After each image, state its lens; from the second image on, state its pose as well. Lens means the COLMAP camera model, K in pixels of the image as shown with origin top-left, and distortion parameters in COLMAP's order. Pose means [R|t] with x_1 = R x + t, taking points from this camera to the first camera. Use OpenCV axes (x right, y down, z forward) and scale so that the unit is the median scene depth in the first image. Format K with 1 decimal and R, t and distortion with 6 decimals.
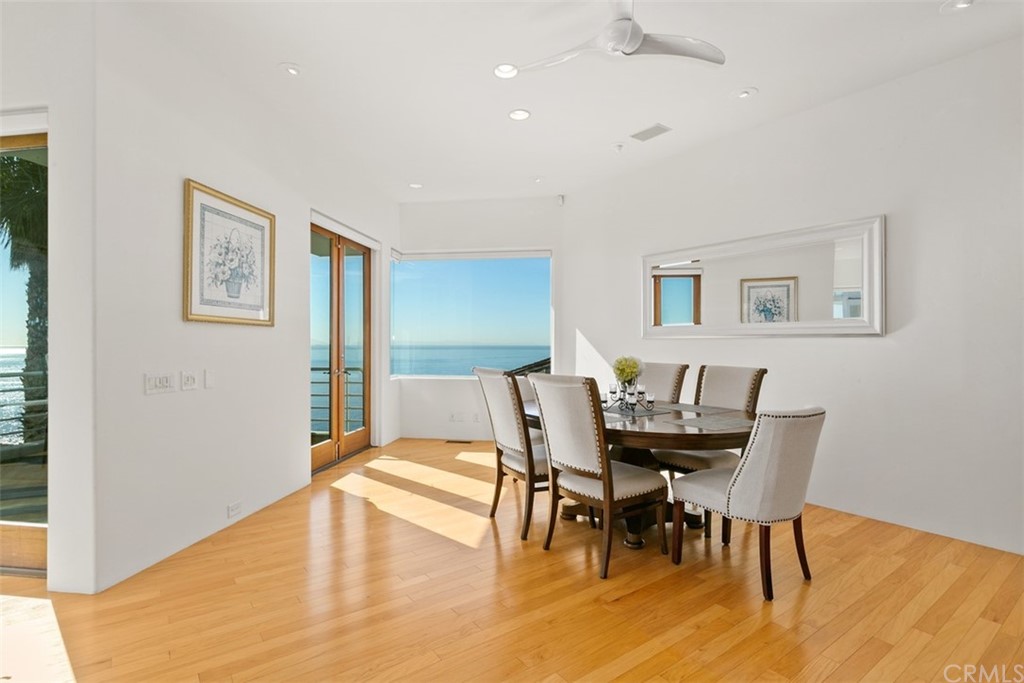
lens RADIAL K [[494.5, 0, 512.0], [0, 494.5, 340.9], [0, 0, 1]] dist [-0.023659, -0.000347]
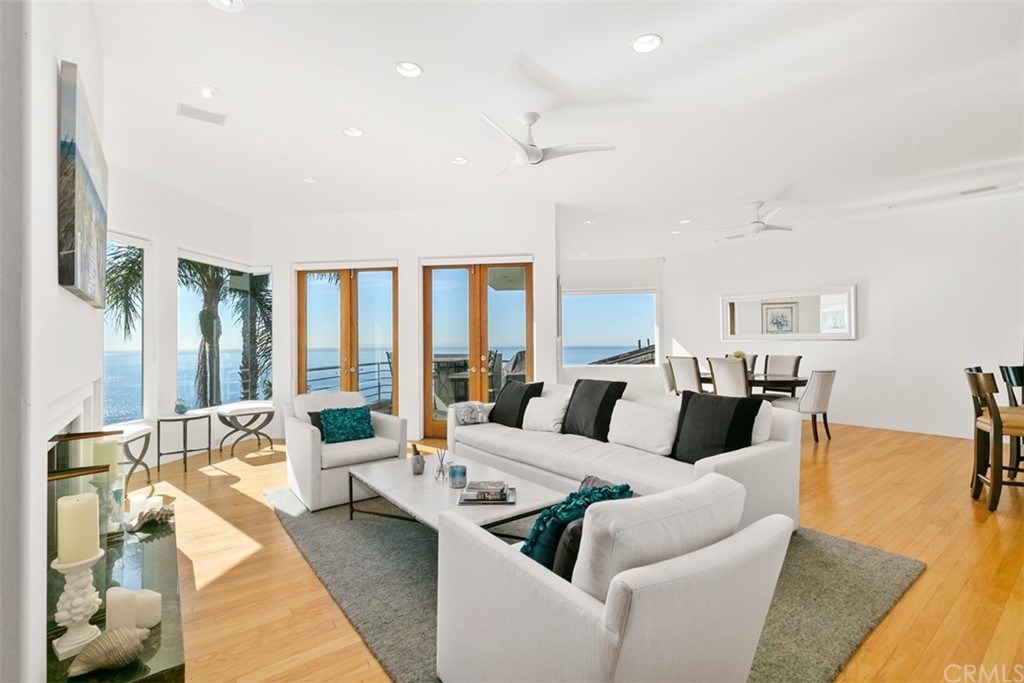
lens RADIAL K [[470.4, 0, 511.1], [0, 470.4, 340.3], [0, 0, 1]] dist [-0.000975, -0.000271]
pose [[0.999287, -0.005989, 0.037276, -0.842455], [0.006118, 0.999976, -0.003343, -0.012427], [-0.037255, 0.003569, 0.999299, -1.024448]]
